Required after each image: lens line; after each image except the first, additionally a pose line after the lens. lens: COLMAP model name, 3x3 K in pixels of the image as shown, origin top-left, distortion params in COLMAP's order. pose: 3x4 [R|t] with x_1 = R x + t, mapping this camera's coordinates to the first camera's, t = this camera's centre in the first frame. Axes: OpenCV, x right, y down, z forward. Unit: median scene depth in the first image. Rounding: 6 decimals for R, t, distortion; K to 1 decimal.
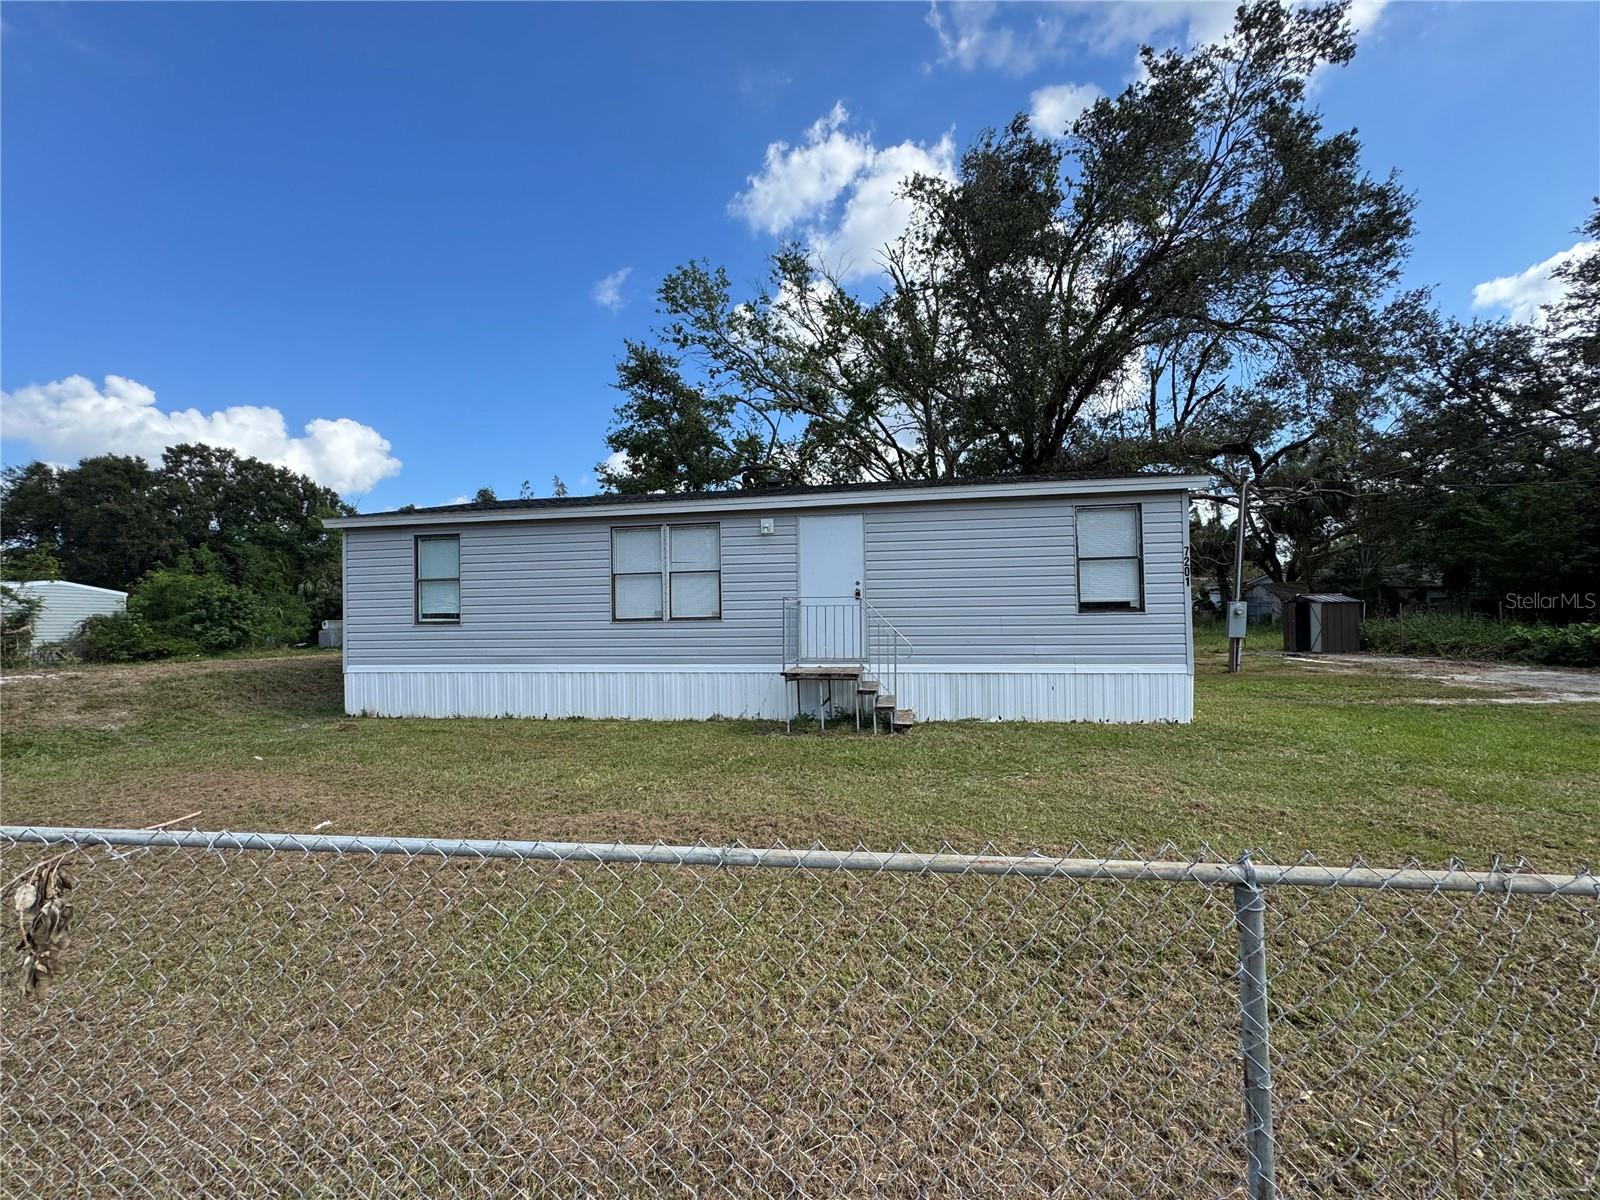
lens RADIAL K [[639.6, 0, 800.0], [0, 639.6, 600.0], [0, 0, 1]] dist [-0.001951, 0.000312]
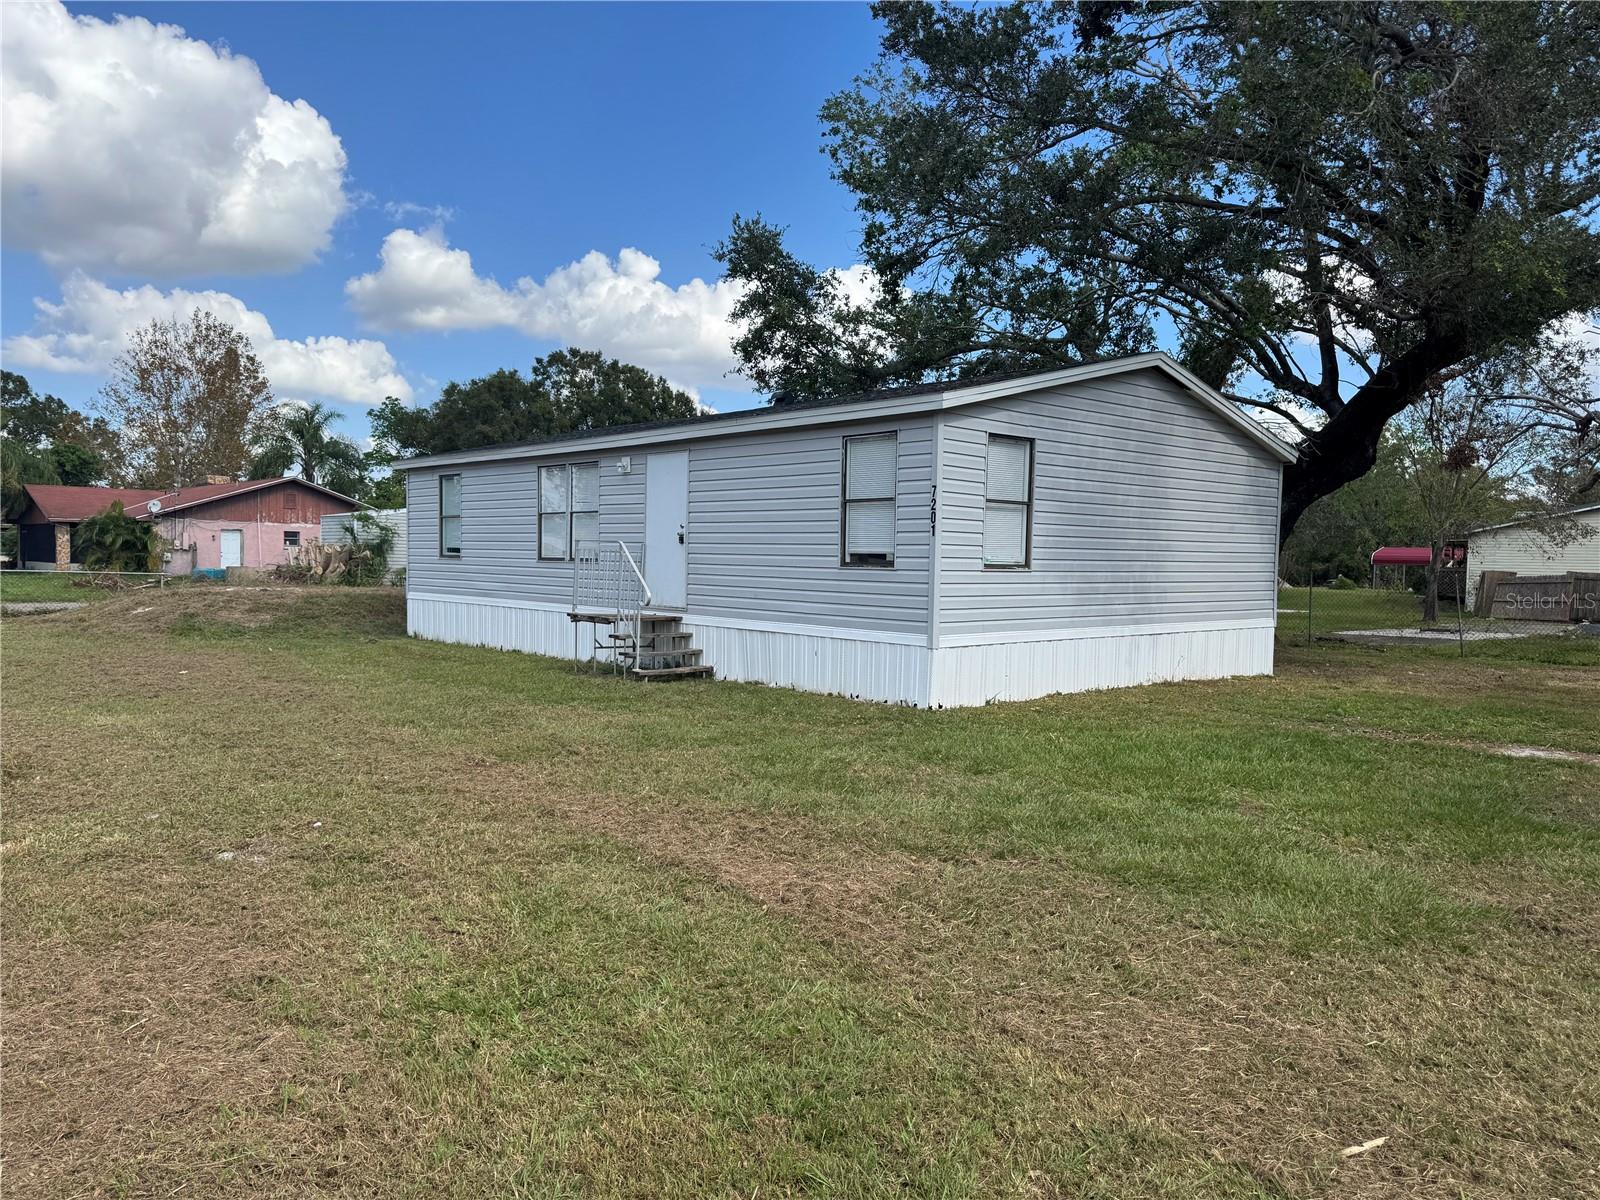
lens RADIAL K [[1127.2, 0, 800.0], [0, 1127.2, 600.0], [0, 0, 1]] dist [0.232095, -0.000289]
pose [[0.777965, 0.052976, -0.626070, 1.156374], [-0.019273, 0.997982, 0.060497, -0.020590], [0.628011, -0.034998, 0.777417, -0.154392]]
